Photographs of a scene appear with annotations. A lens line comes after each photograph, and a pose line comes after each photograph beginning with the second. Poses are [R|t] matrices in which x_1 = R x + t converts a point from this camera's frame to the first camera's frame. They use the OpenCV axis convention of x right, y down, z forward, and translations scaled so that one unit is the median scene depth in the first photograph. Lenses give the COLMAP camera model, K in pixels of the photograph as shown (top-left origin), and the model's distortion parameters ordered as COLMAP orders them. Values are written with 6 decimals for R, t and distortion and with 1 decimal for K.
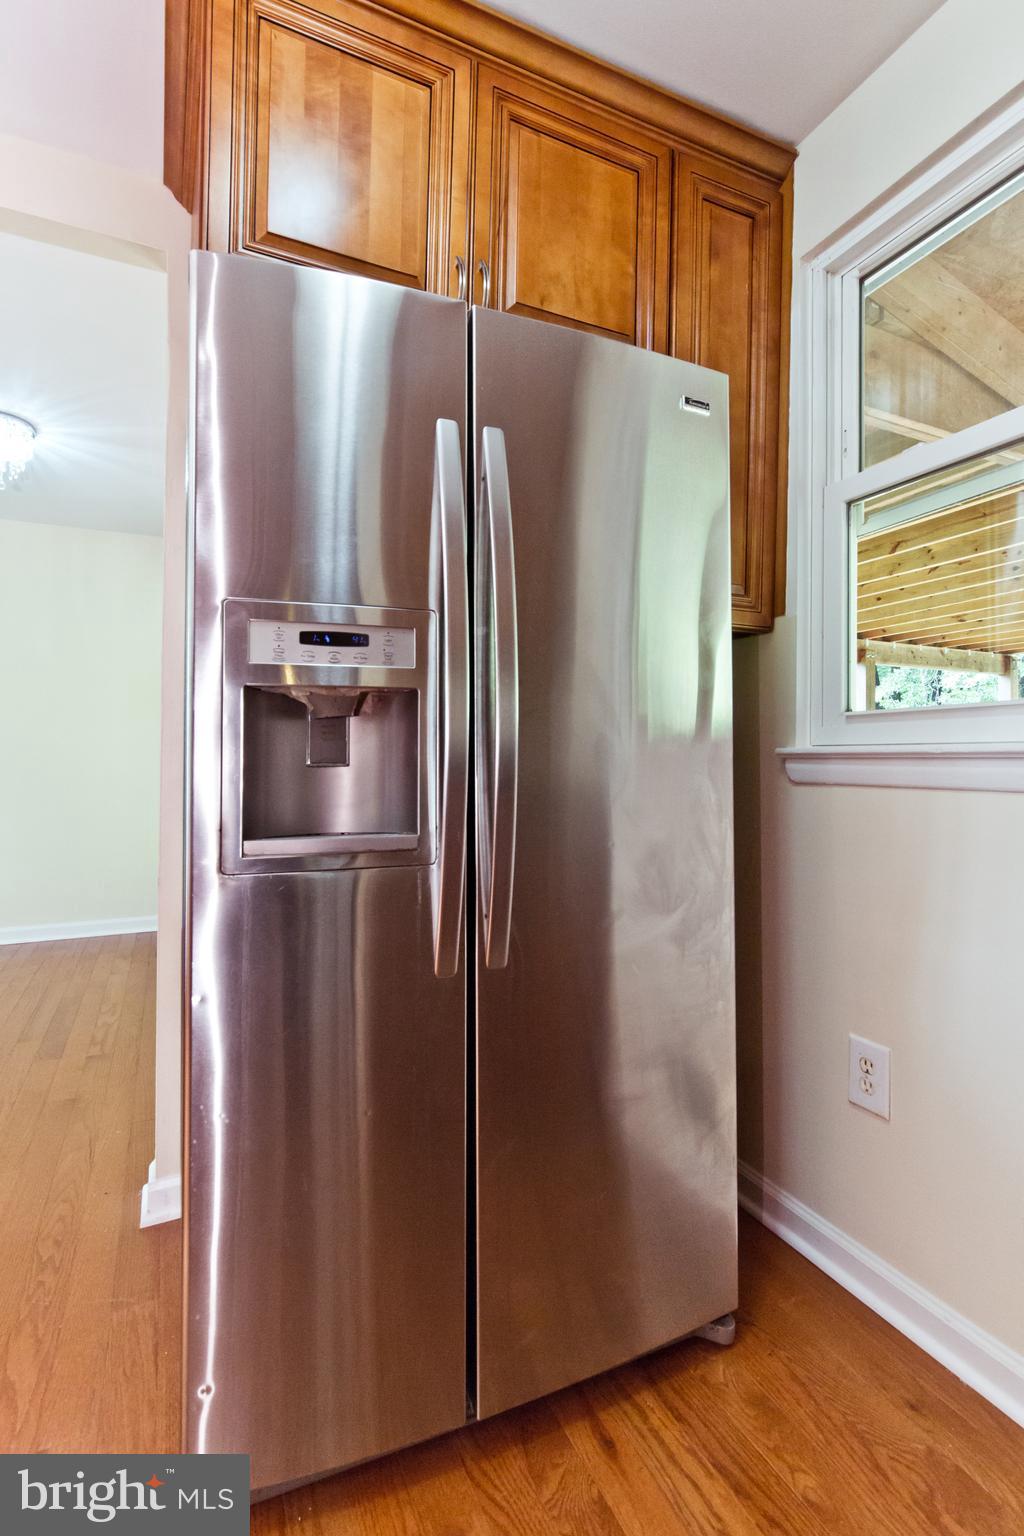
lens RADIAL K [[694.7, 0, 518.7], [0, 694.7, 765.0], [0, 0, 1]] dist [0.010939, -0.000463]
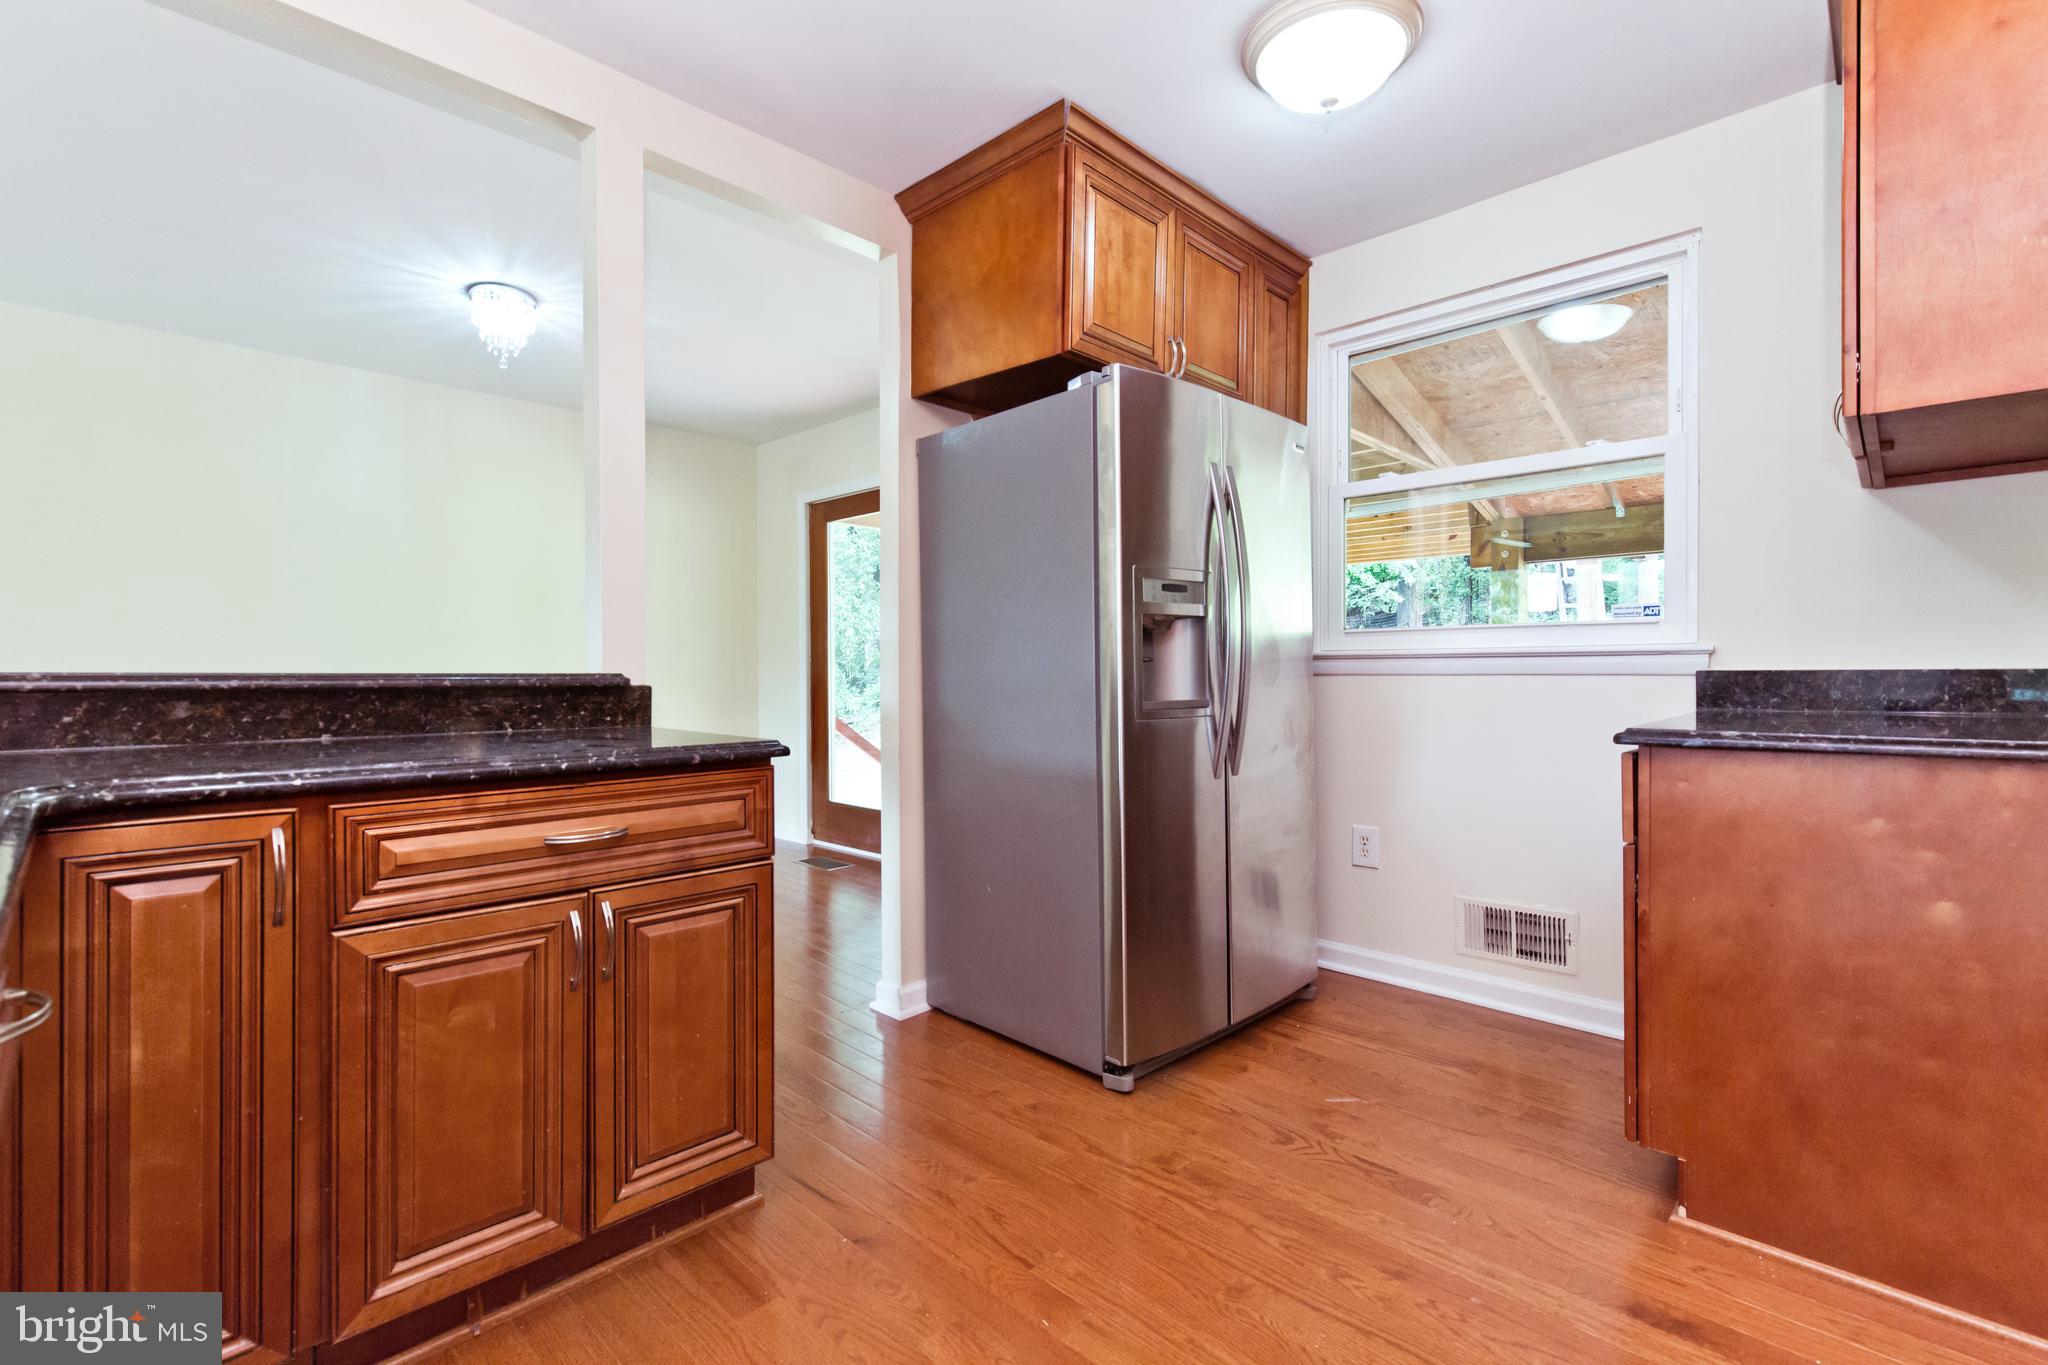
lens RADIAL K [[926.3, 0, 1016.7], [0, 926.3, 687.0], [0, 0, 1]] dist [0.010939, -0.000463]
pose [[0.927160, -0.005383, 0.374626, -0.995439], [-0.000872, 0.999863, 0.016523, 0.019864], [-0.374664, -0.015646, 0.927029, -0.675635]]
